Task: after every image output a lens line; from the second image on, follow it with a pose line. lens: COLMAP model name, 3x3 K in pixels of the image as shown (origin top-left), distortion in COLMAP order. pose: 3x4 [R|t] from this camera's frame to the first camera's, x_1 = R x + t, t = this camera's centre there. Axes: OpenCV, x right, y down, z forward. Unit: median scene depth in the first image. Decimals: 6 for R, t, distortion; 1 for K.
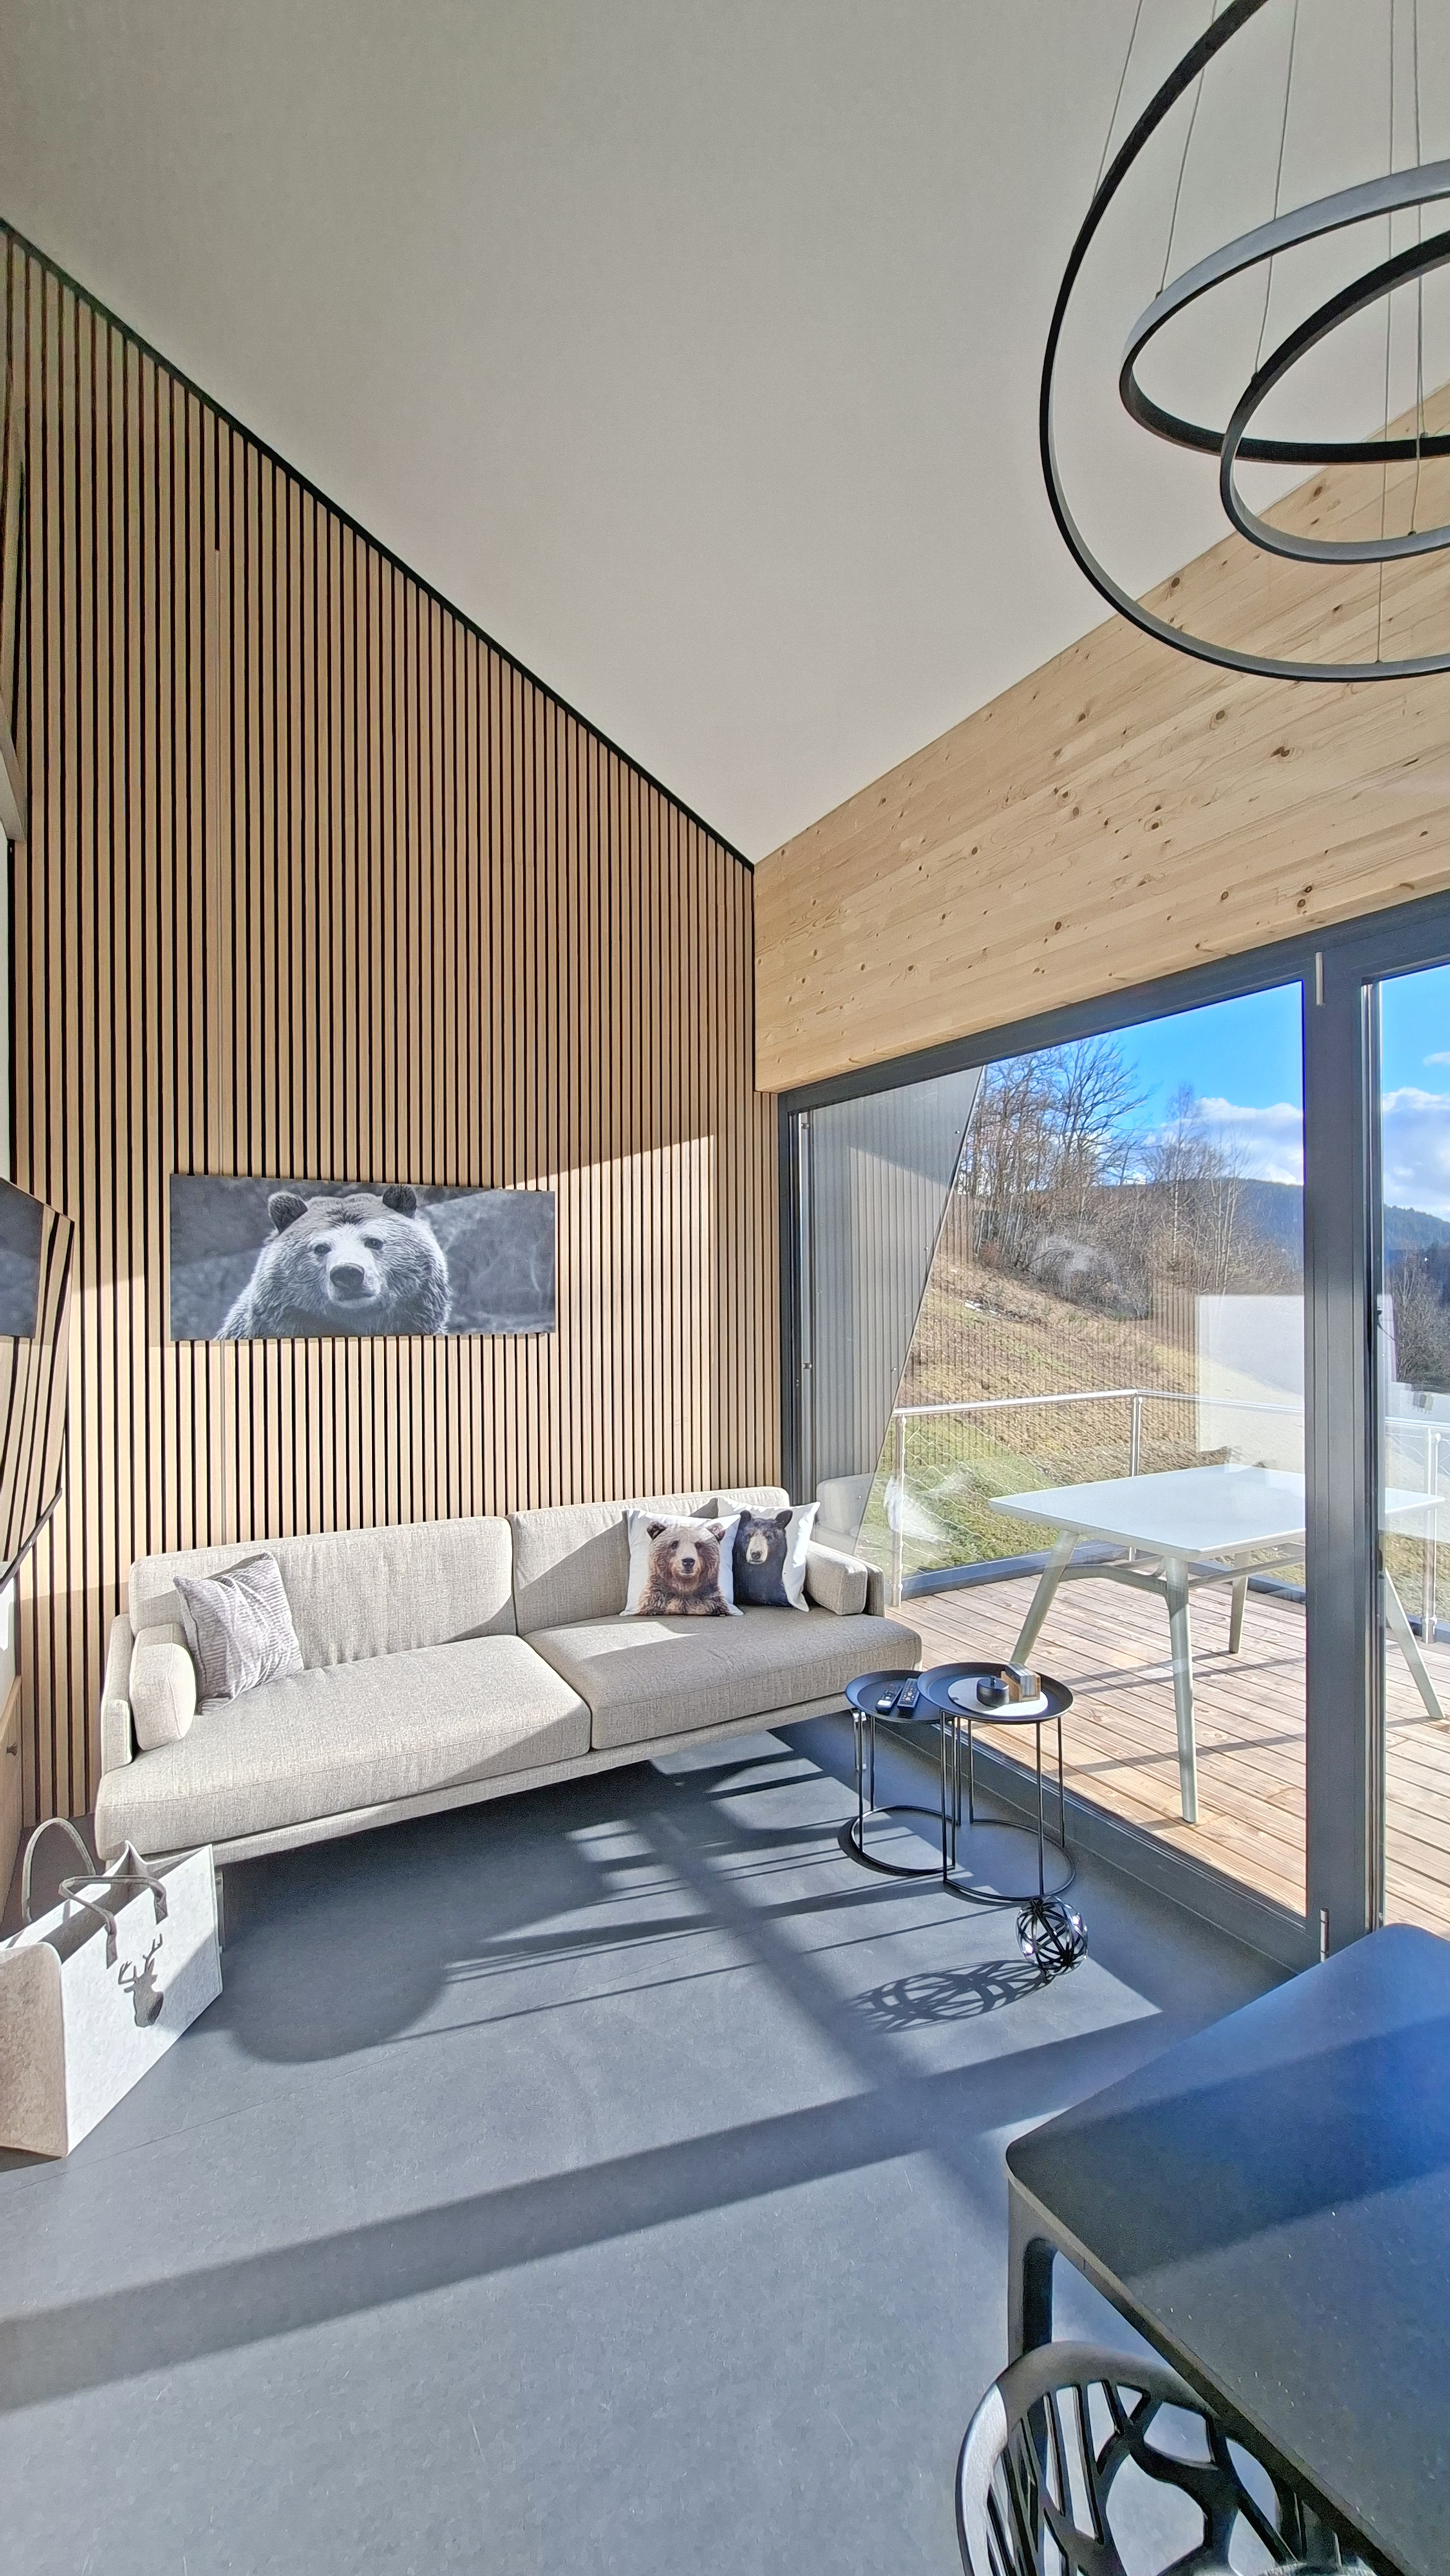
lens RADIAL K [[1047.9, 0, 725.0], [0, 1047.9, 1288.0], [0, 0, 1]] dist [-0.006967, -0.000006]
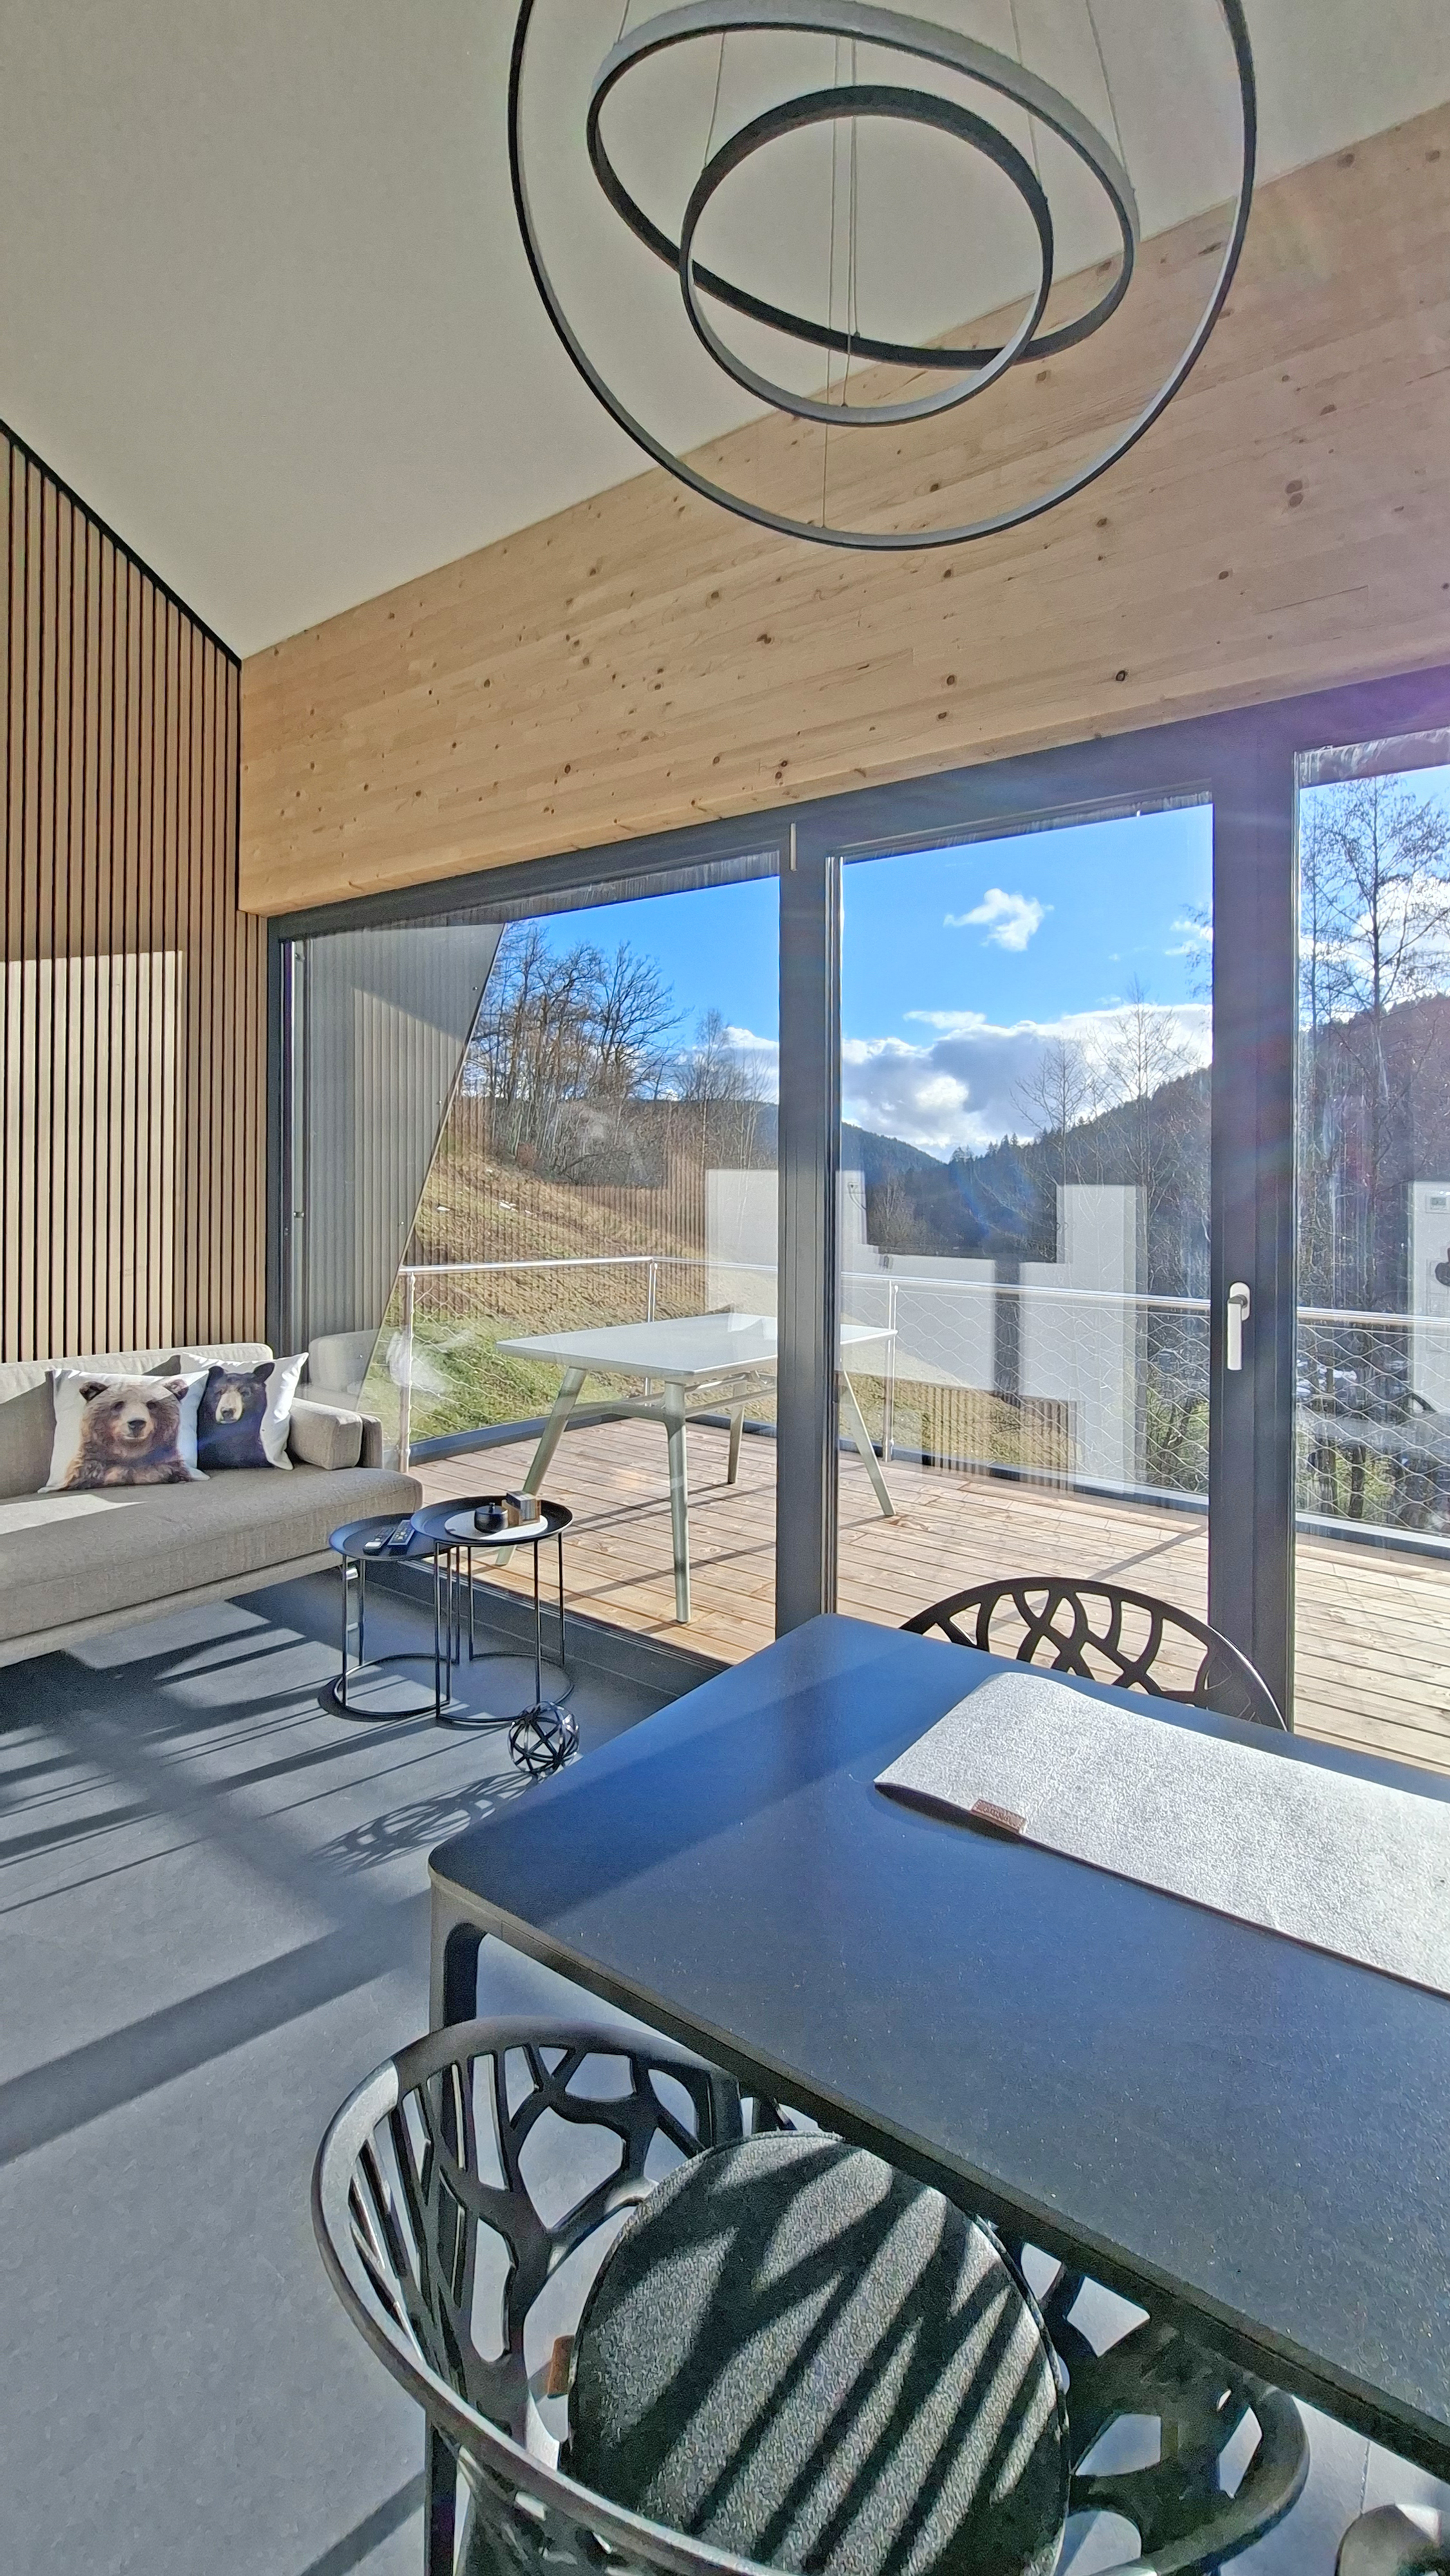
lens RADIAL K [[1059.2, 0, 766.5], [0, 1059.2, 1226.2], [0, 0, 1]] dist [-0.002974, -0.000023]
pose [[0.897870, 0.000006, 0.440260, 0.048565], [-0.000963, 0.999998, 0.001948, 0.103770], [-0.440259, -0.002173, 0.897868, 0.003428]]
